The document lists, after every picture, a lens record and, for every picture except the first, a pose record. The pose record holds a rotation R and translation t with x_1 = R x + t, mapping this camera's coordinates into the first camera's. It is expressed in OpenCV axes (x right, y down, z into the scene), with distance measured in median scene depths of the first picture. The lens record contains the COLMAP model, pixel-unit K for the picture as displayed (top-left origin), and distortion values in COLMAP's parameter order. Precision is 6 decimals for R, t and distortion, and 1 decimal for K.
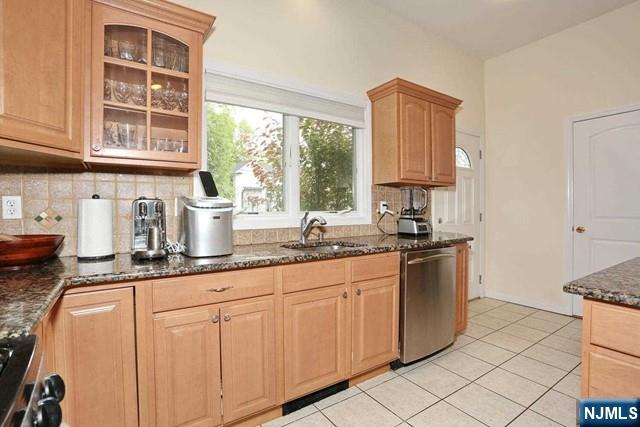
lens RADIAL K [[311.9, 0, 319.0], [0, 311.9, 210.9], [0, 0, 1]] dist [-0.050224, 0.016803]
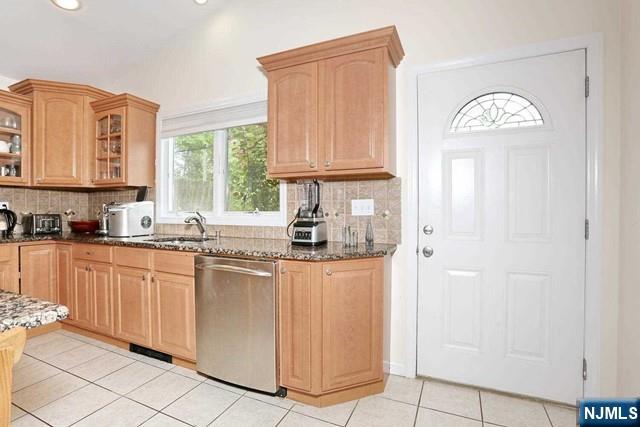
lens RADIAL K [[311.9, 0, 337.4], [0, 311.9, 207.6], [0, 0, 1]] dist [-0.050224, 0.016803]
pose [[0.526853, 0.001223, -0.849956, 1.215962], [-0.002288, 0.999997, 0.000021, -0.013115], [0.849953, 0.001934, 0.526854, 0.797507]]
